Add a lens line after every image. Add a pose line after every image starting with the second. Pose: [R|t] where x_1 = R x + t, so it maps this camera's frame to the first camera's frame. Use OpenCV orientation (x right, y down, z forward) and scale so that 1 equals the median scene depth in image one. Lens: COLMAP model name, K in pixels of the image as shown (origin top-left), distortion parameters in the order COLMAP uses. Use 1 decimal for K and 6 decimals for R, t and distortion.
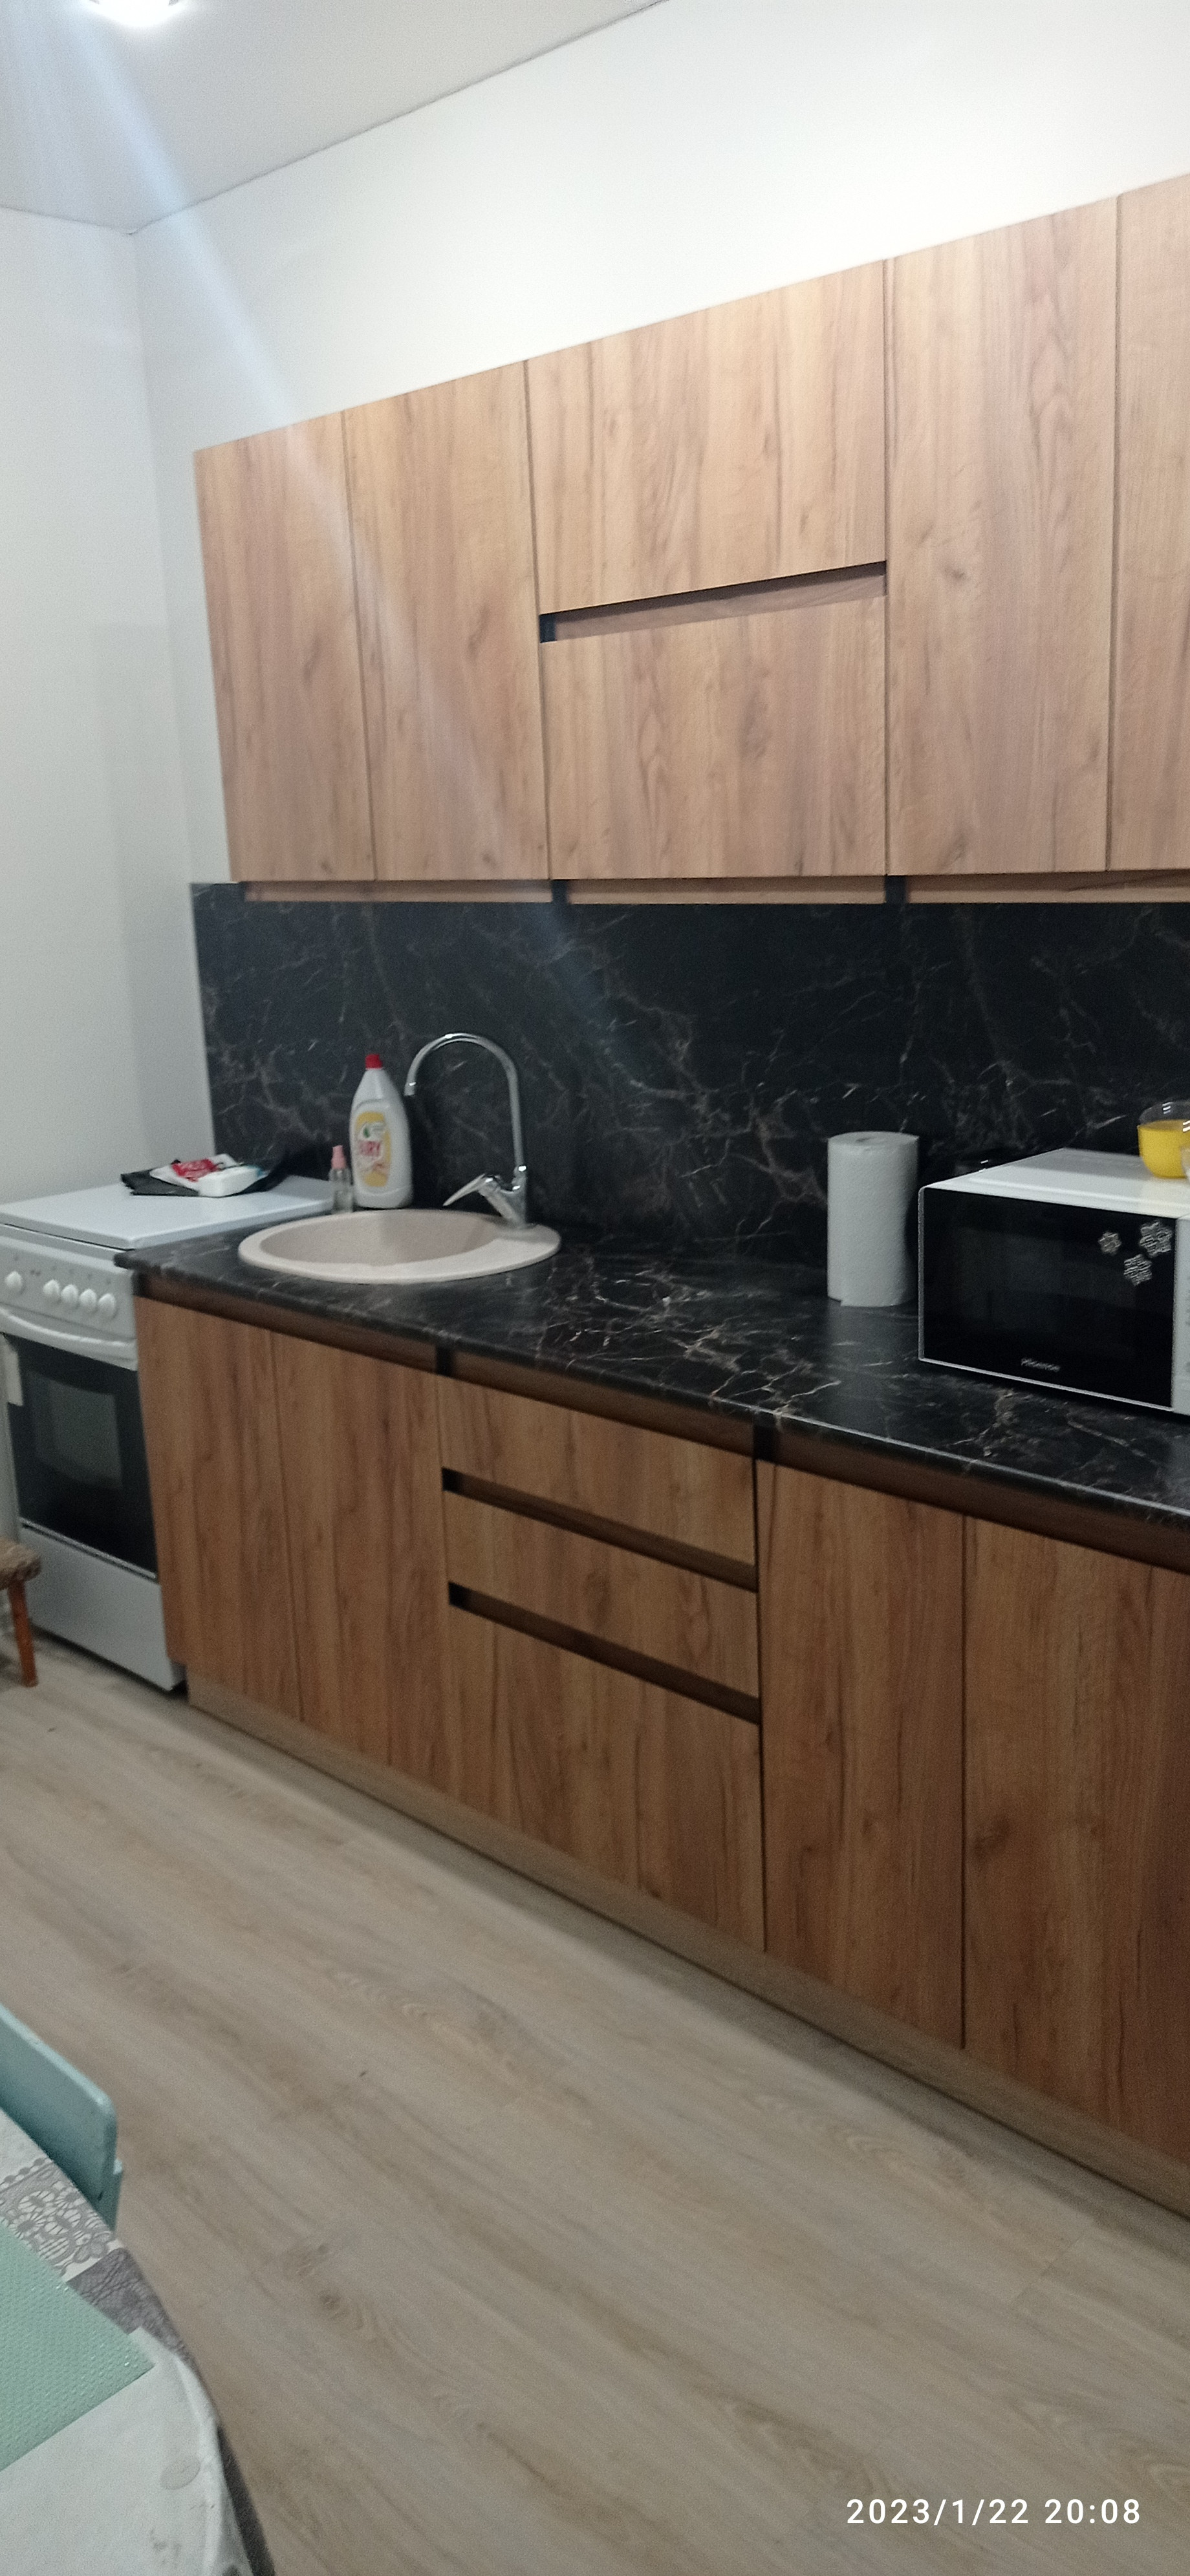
lens RADIAL K [[1931.2, 0, 594.6], [0, 1931.2, 1290.2], [0, 0, 1]] dist [0.036561, -0.015800]
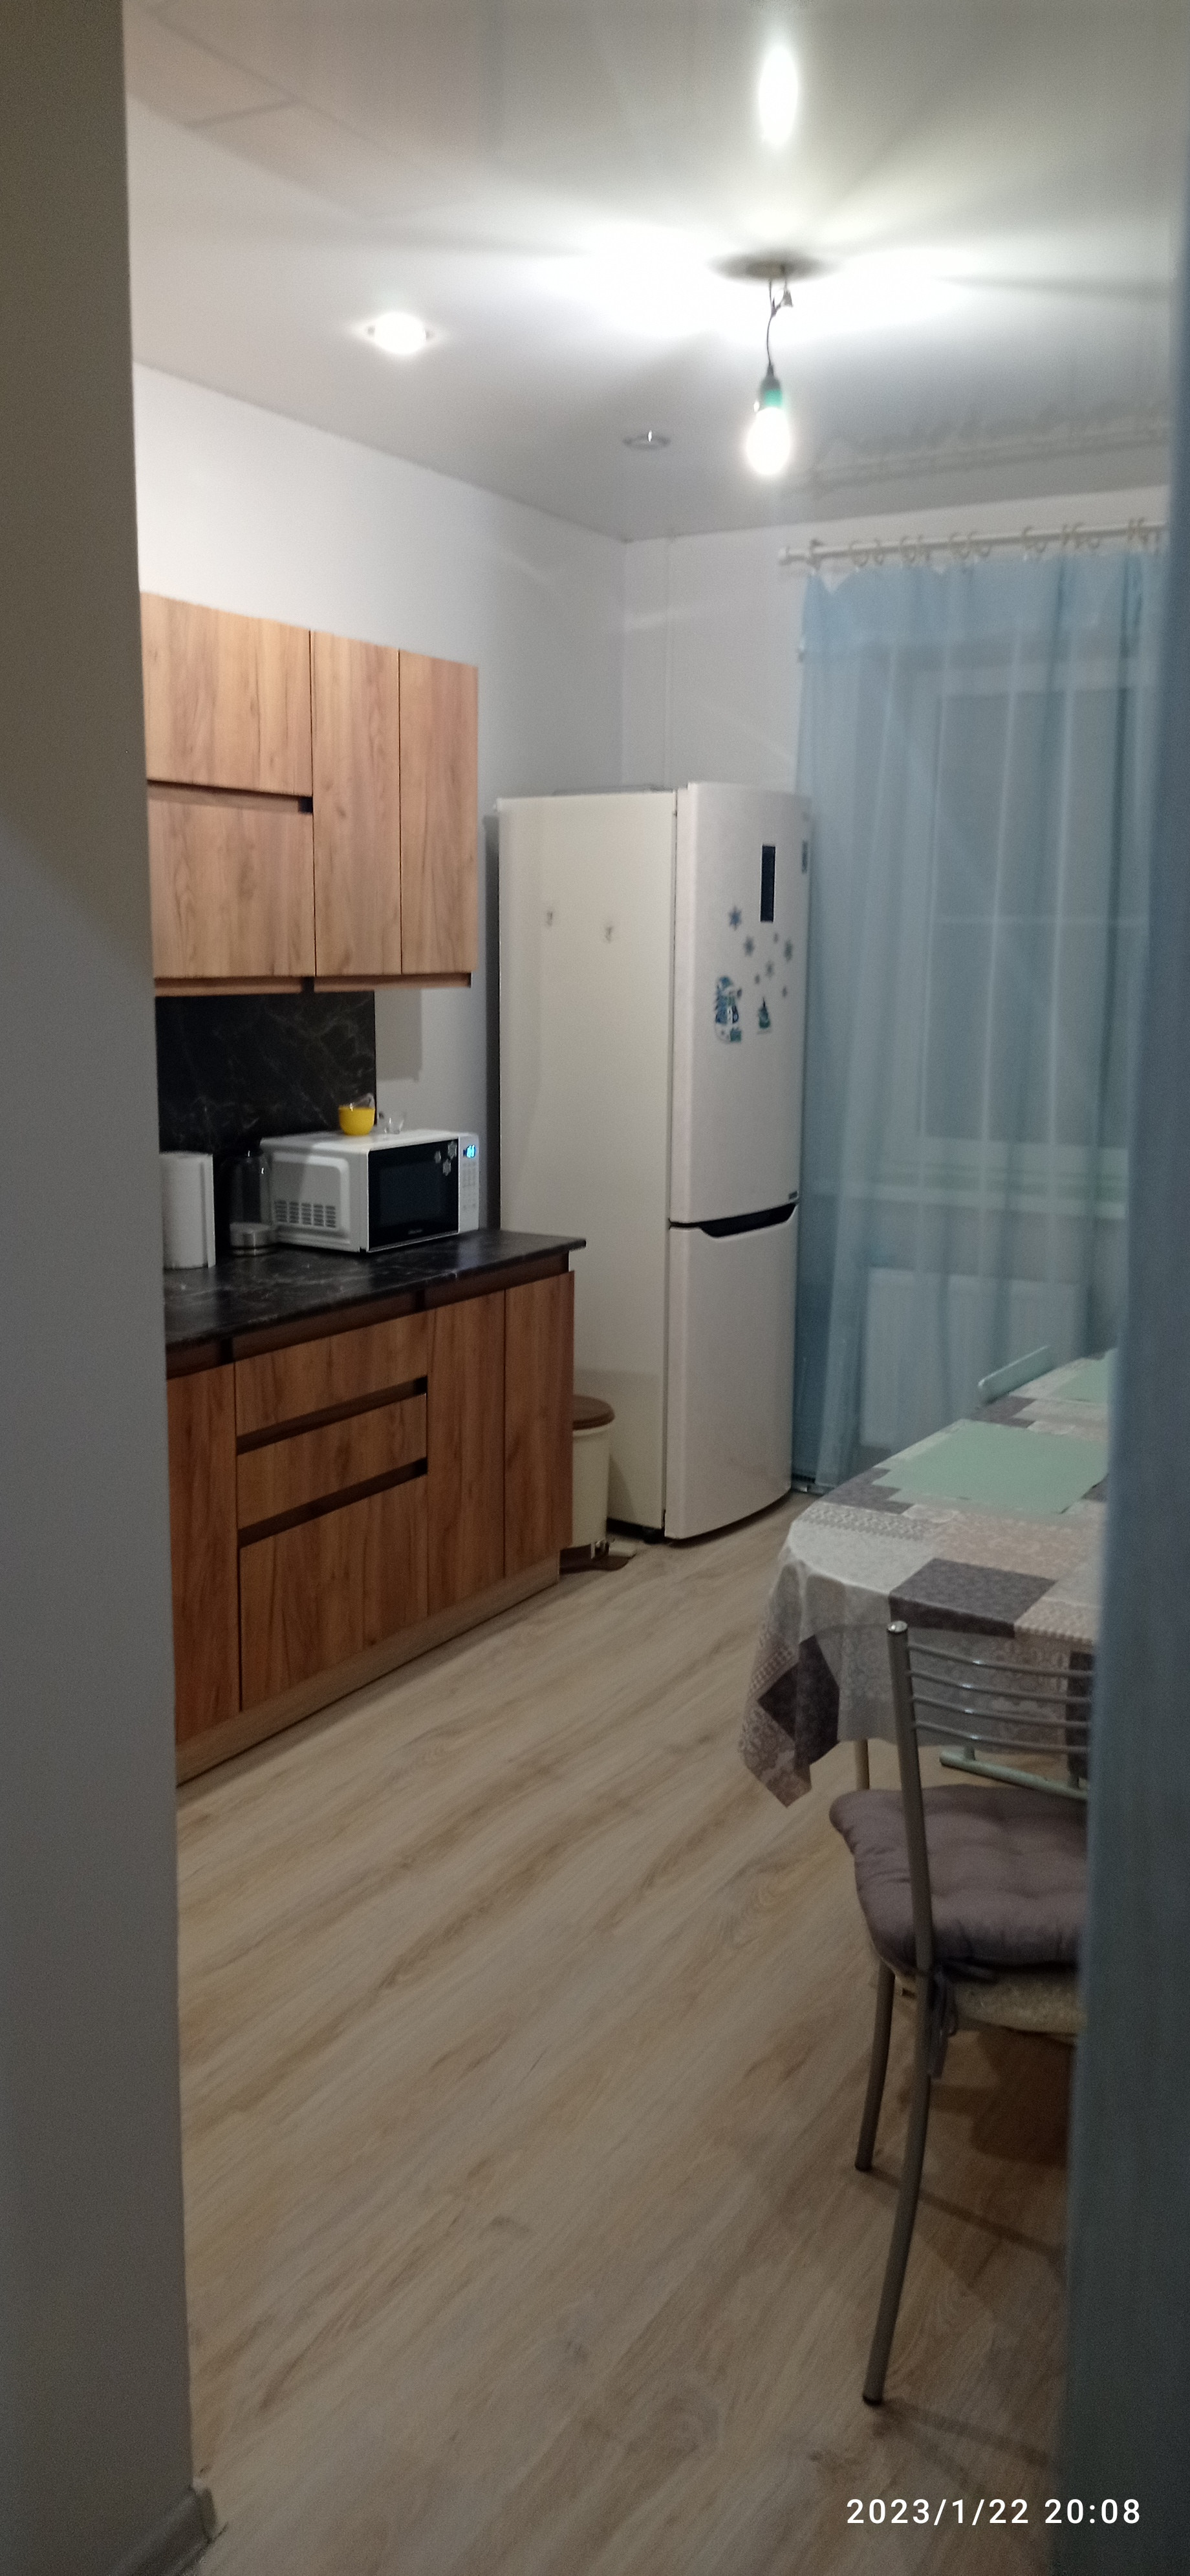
lens RADIAL K [[1931.2, 0, 594.1], [0, 1931.2, 1285.3], [0, 0, 1]] dist [0.036561, -0.015800]
pose [[-0.253543, -0.138118, 0.957413, -1.514873], [0.223541, 0.954597, 0.196910, -0.226474], [-0.941140, 0.263946, -0.211157, 1.158631]]
